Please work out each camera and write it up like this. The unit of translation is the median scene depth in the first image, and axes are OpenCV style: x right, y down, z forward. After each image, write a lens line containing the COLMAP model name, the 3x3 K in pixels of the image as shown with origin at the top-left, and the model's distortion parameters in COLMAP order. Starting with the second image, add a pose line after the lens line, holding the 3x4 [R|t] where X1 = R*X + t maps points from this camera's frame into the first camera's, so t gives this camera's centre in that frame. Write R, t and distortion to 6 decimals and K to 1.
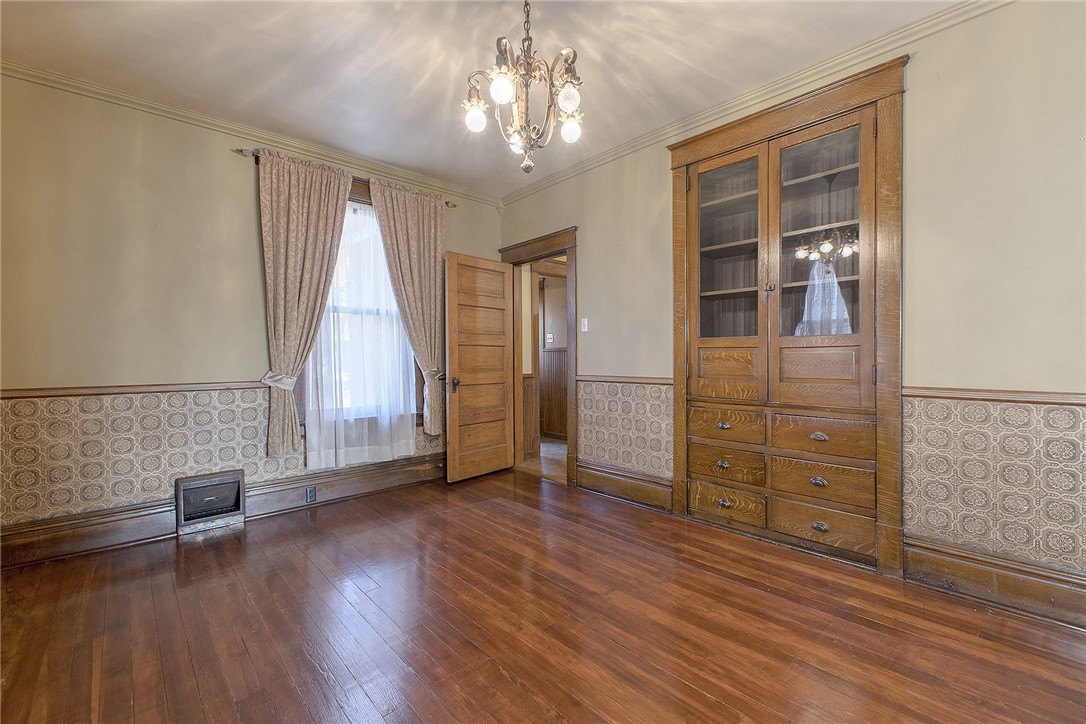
lens RADIAL K [[465.5, 0, 540.3], [0, 465.5, 358.3], [0, 0, 1]] dist [0.004920, -0.001341]
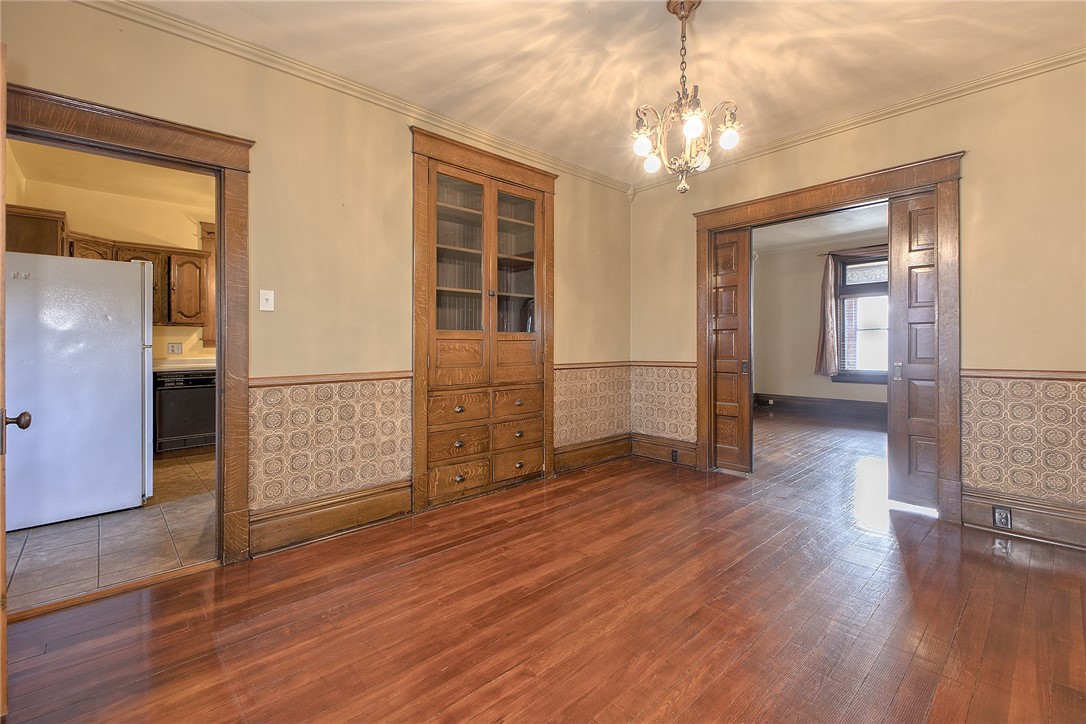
lens RADIAL K [[465.5, 0, 537.2], [0, 465.5, 348.5], [0, 0, 1]] dist [0.004920, -0.001341]
pose [[-0.000873, 0.000353, 1.000000, -0.681848], [0.013696, 0.999906, -0.000341, 0.001532], [-0.999906, 0.013696, -0.000877, 0.762558]]
